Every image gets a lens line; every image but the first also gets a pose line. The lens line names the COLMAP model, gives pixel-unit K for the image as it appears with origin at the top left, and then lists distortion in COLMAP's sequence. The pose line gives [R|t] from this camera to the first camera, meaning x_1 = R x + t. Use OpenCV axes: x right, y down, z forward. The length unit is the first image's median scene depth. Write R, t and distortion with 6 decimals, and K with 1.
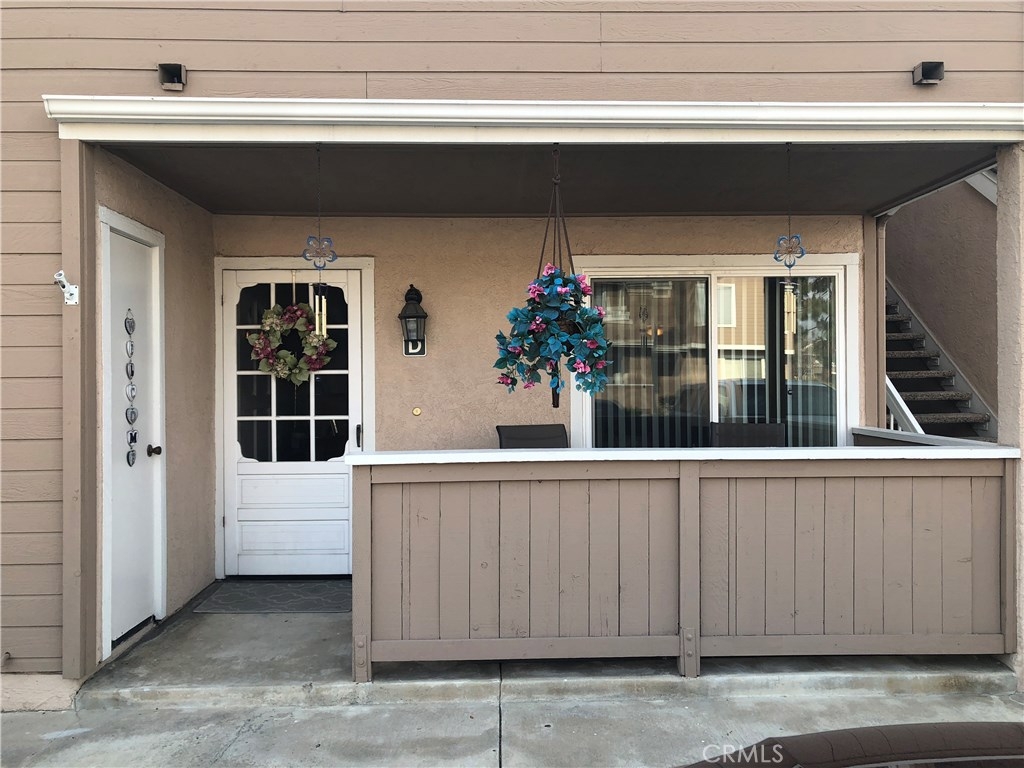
lens RADIAL K [[838.0, 0, 515.5], [0, 838.0, 387.0], [0, 0, 1]] dist [0.012209, -0.002581]
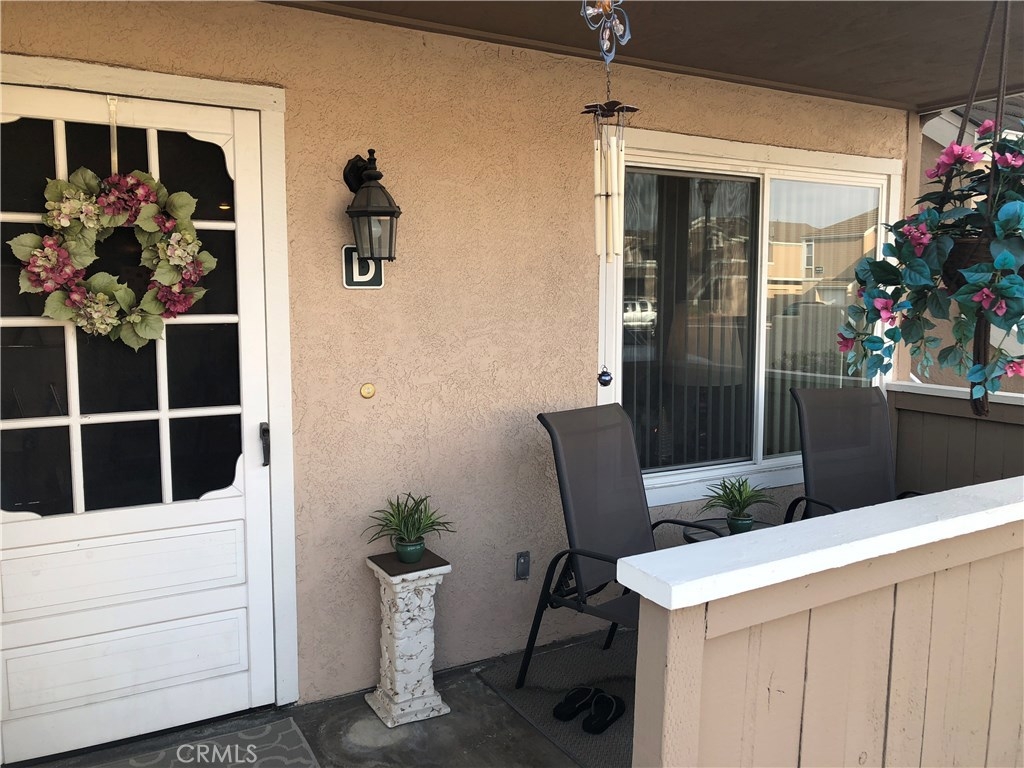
lens RADIAL K [[838.0, 0, 508.5], [0, 838.0, 378.3], [0, 0, 1]] dist [0.012209, -0.002581]
pose [[0.881996, -0.040154, 0.469544, -0.294093], [-0.004291, 0.995638, 0.093205, -0.029938], [-0.471238, -0.084221, 0.877976, 0.483761]]
